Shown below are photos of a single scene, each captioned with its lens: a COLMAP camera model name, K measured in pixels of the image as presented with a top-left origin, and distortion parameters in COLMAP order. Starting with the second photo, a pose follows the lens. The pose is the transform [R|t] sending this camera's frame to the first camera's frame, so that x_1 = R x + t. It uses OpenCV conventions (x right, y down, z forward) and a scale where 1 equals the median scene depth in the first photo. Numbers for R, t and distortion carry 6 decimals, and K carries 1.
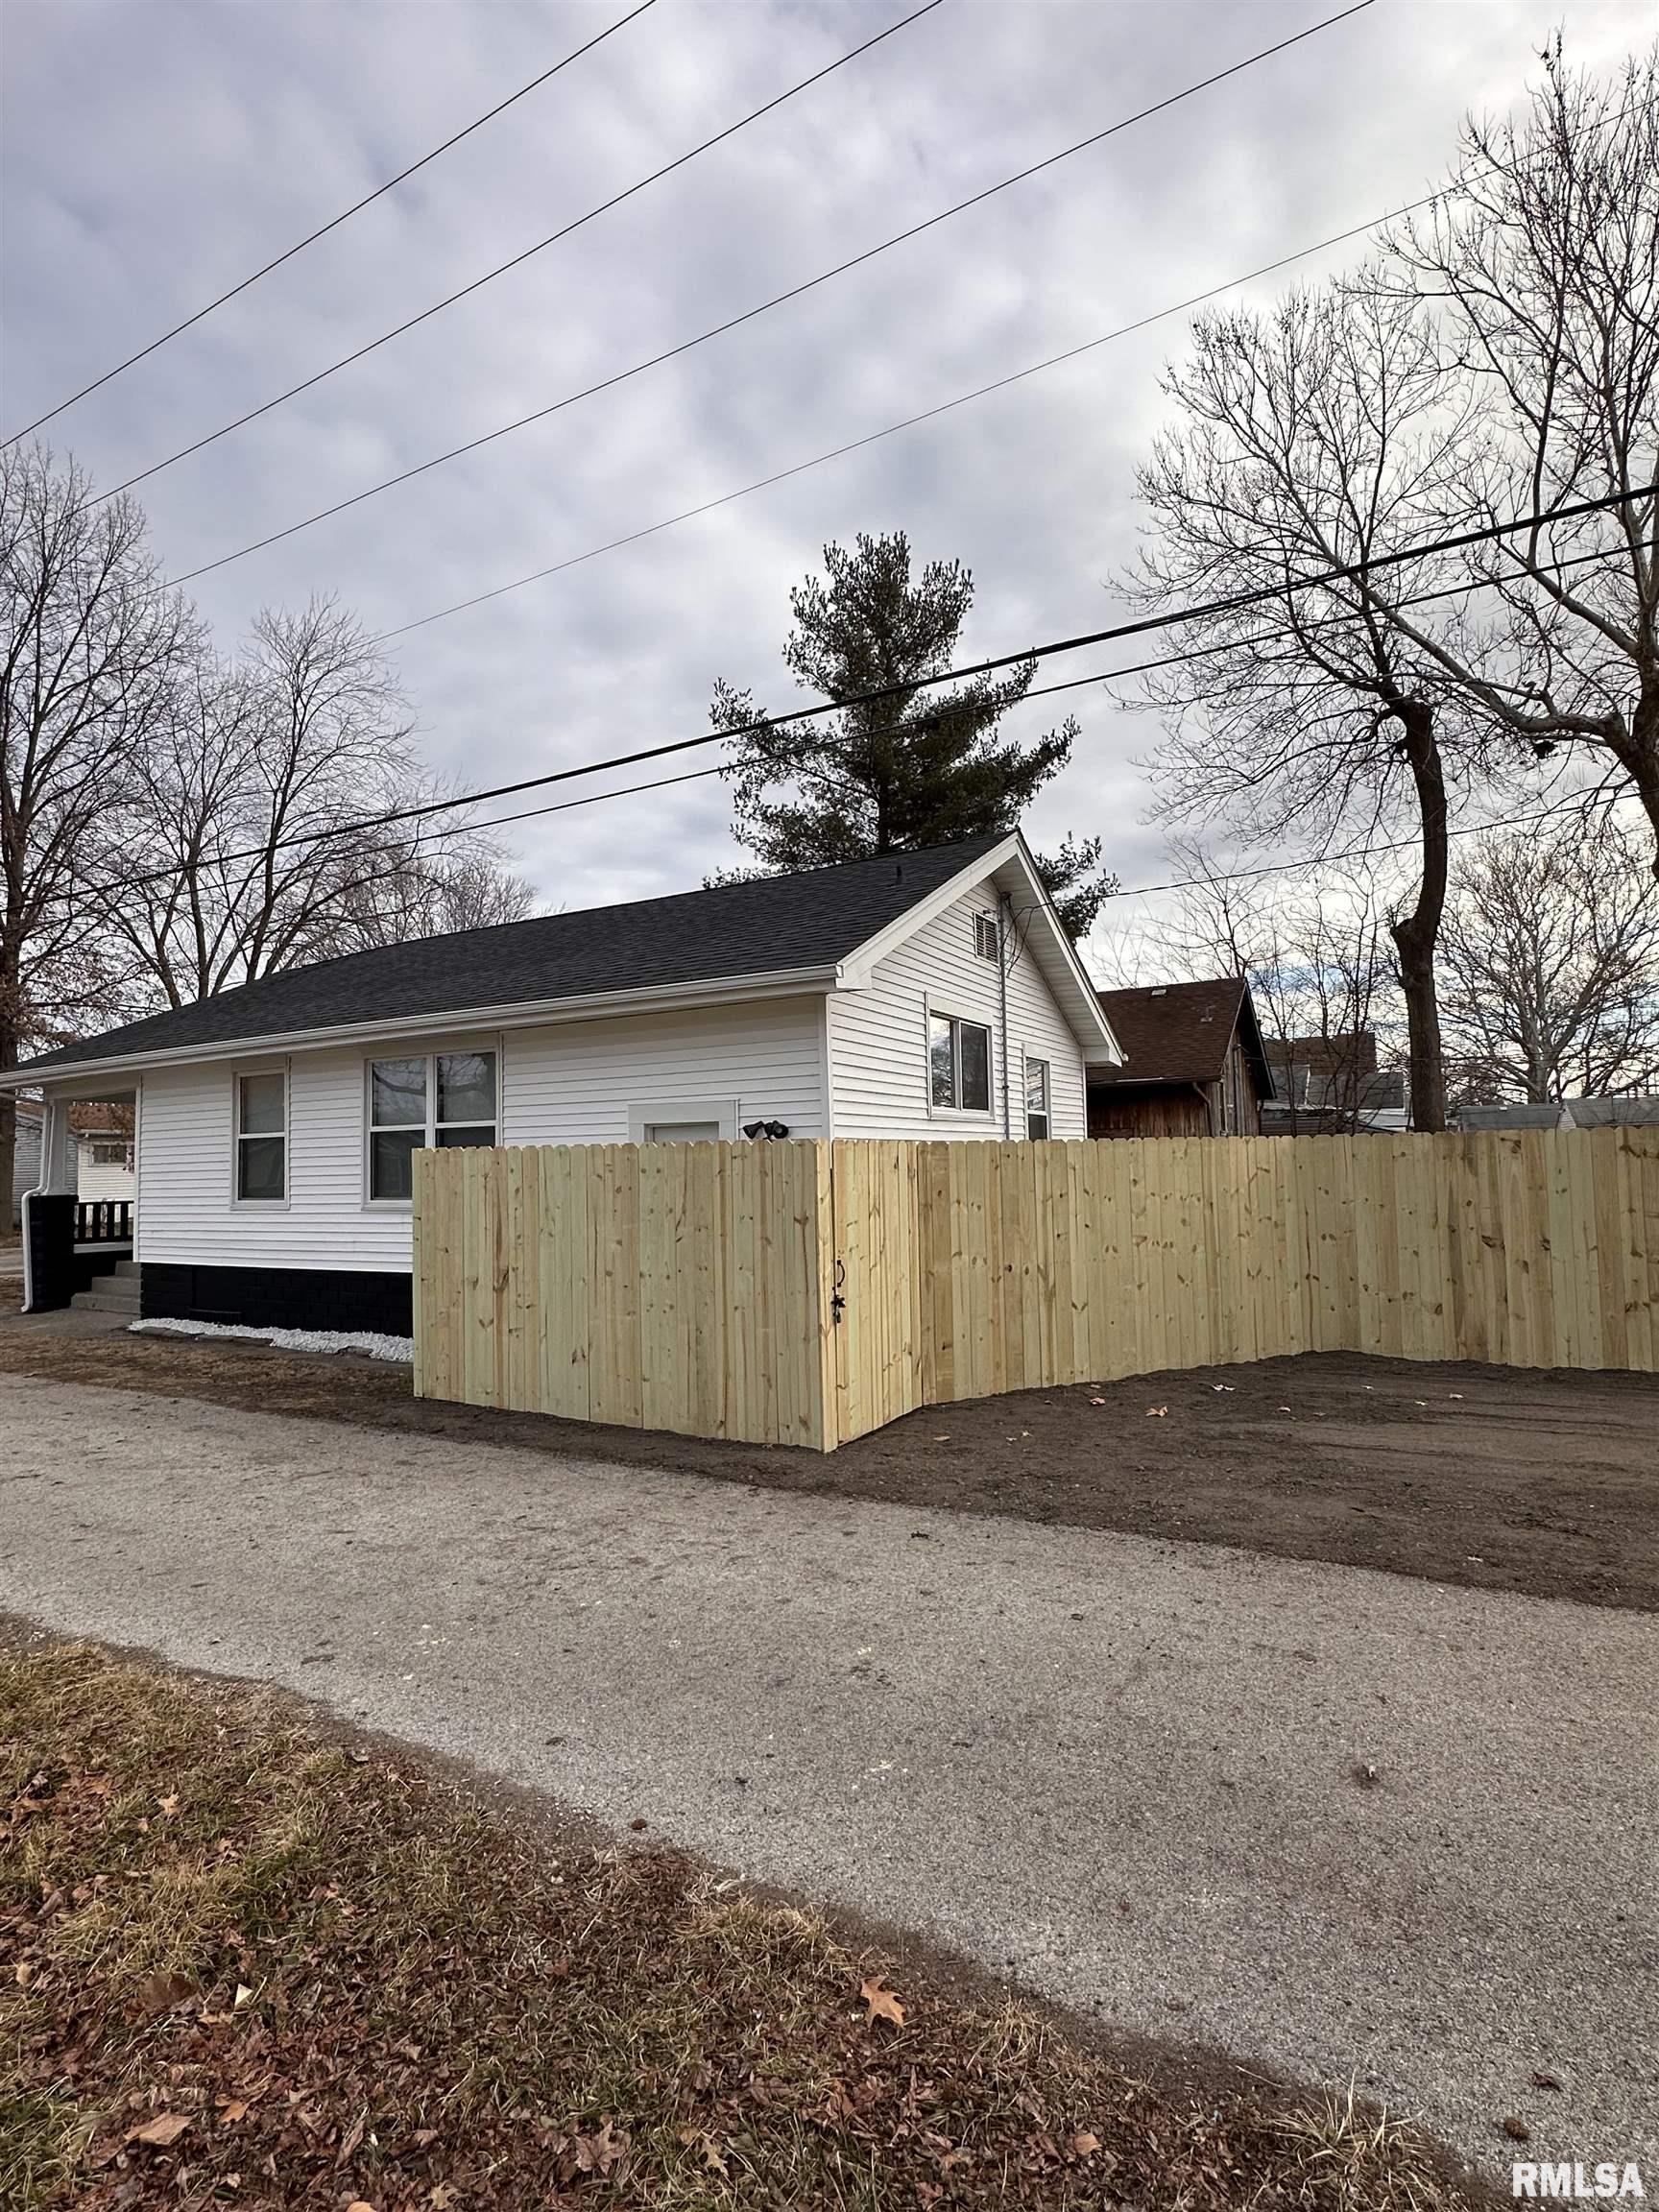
lens RADIAL K [[1079.2, 0, 823.5], [0, 1079.2, 1108.4], [0, 0, 1]] dist [0.002411, 0.000126]
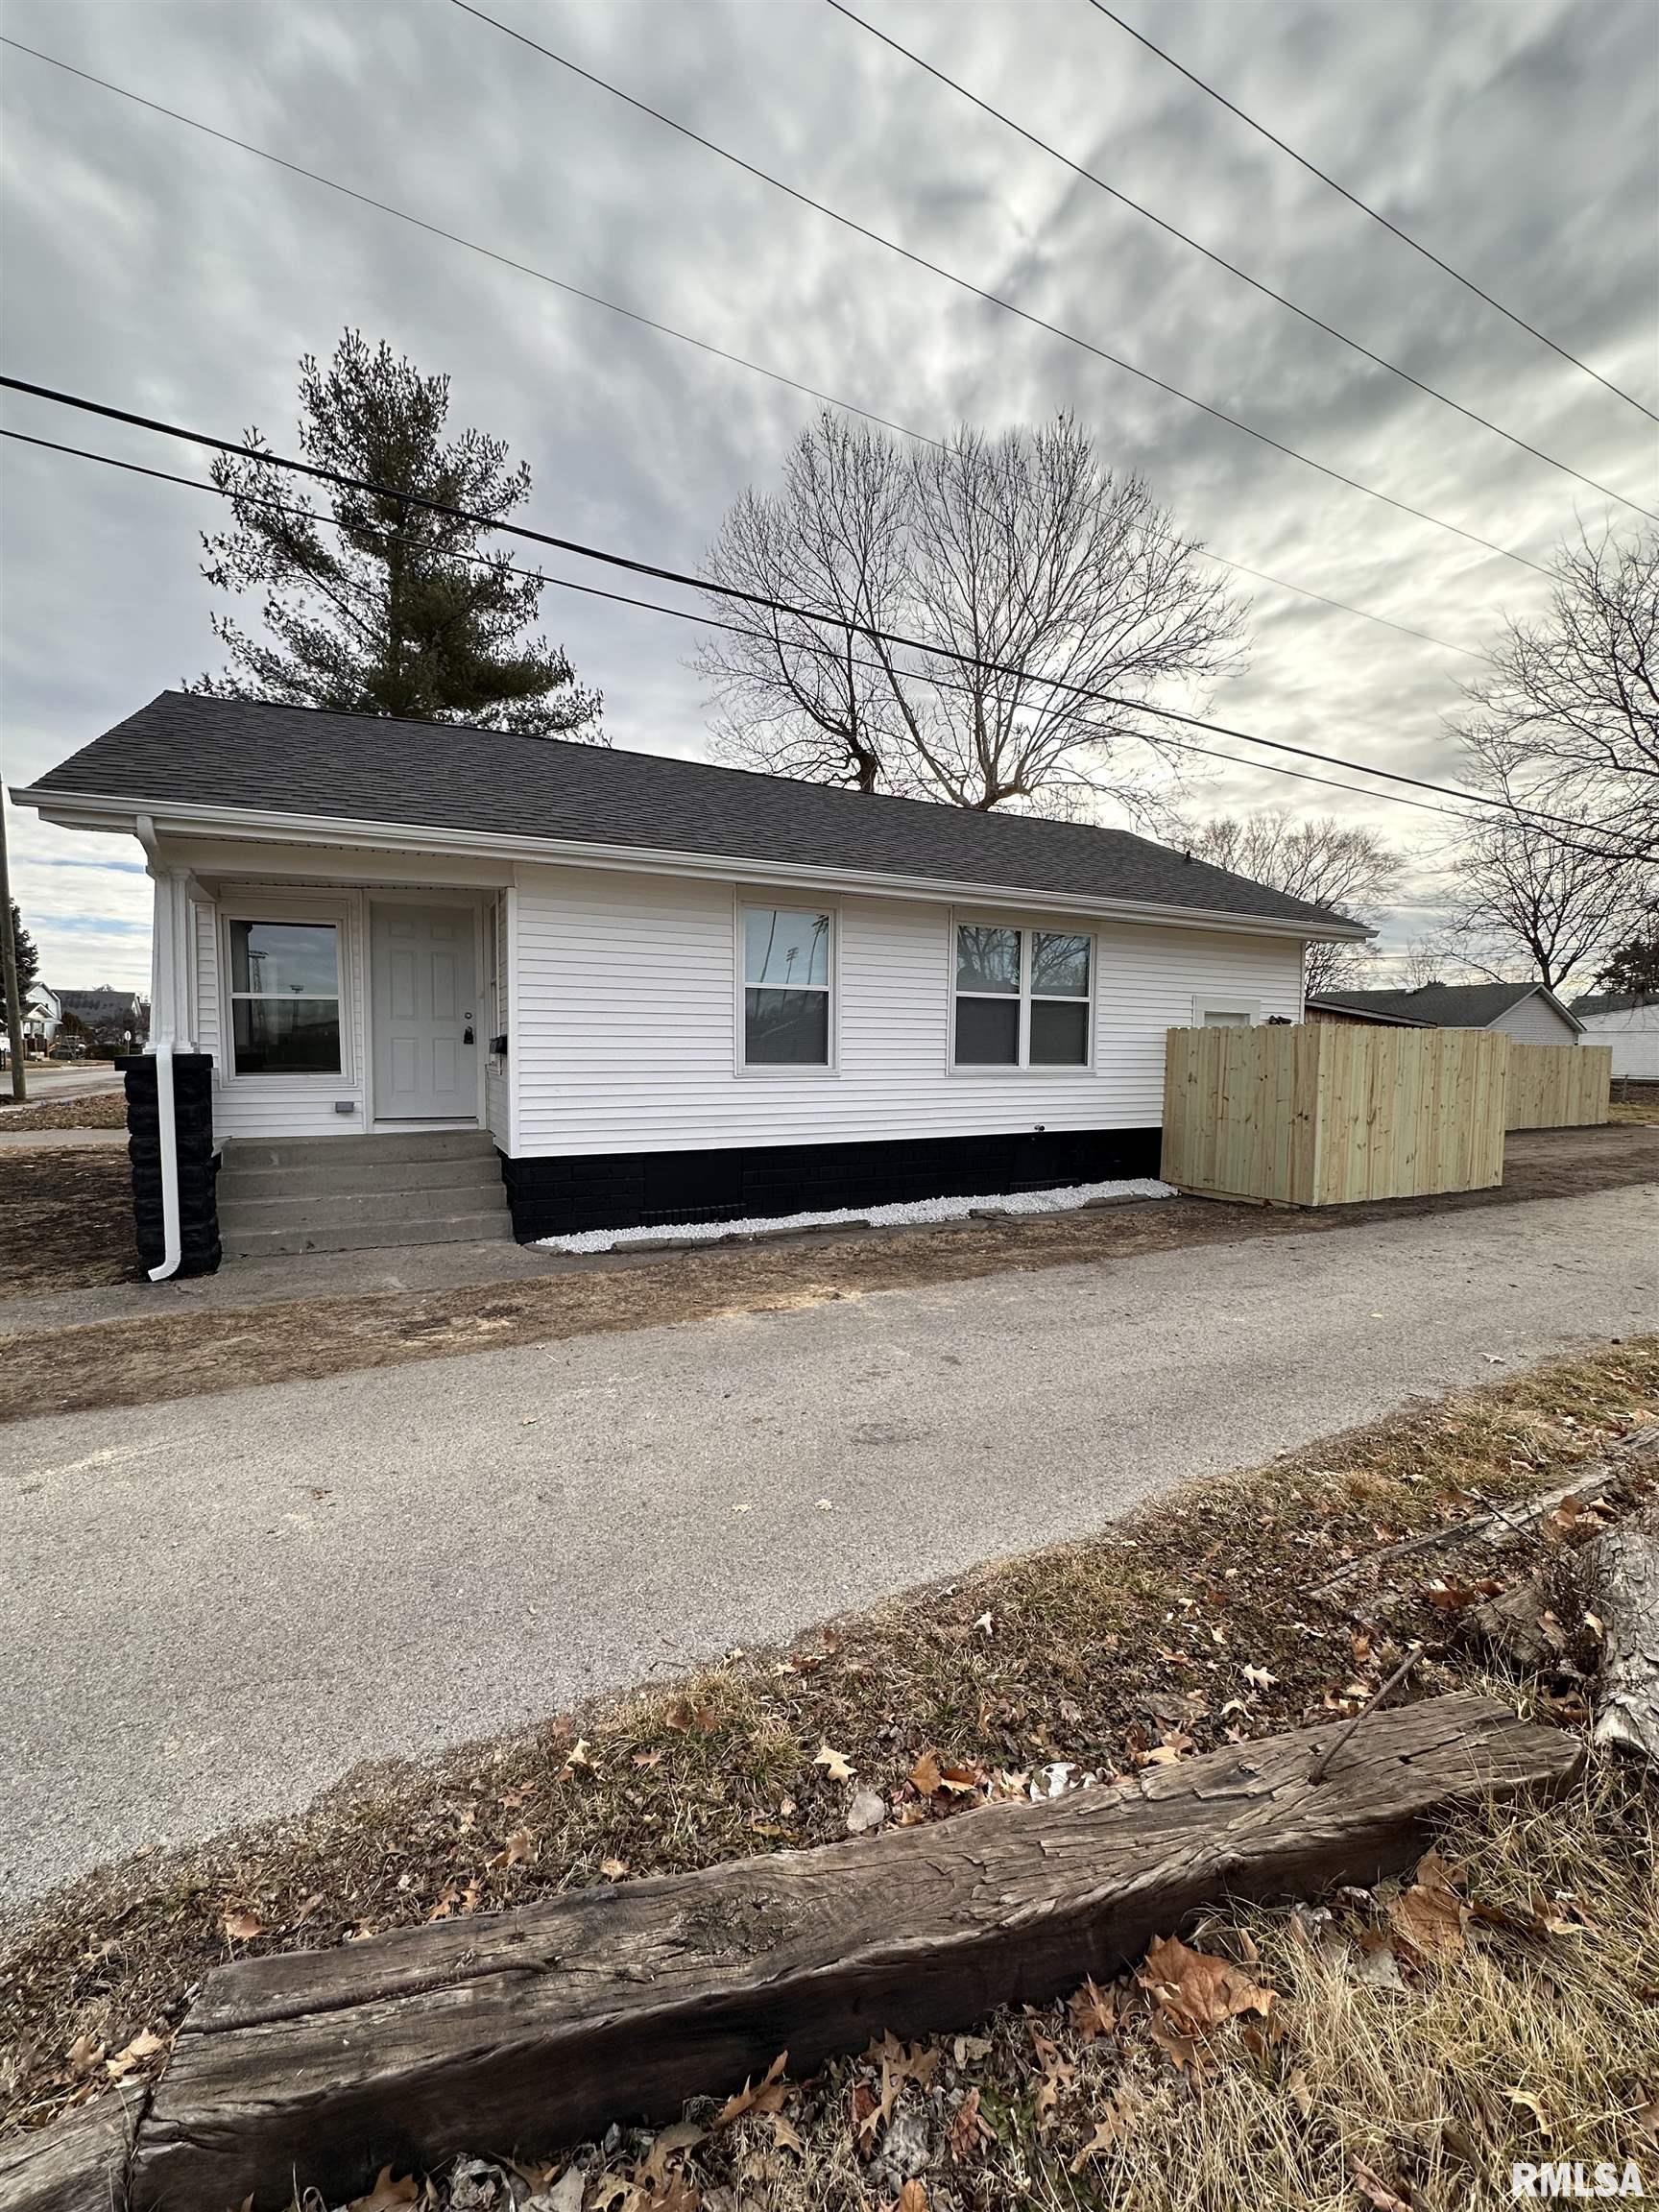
lens RADIAL K [[879.0, 0, 822.1], [0, 879.0, 1107.5], [0, 0, 1]] dist [0.004952, 0.000385]
pose [[0.550903, -0.031543, 0.833973, -1.164460], [-0.064505, 0.994687, 0.080232, 0.066411], [-0.832073, -0.097995, 0.545942, 0.654081]]
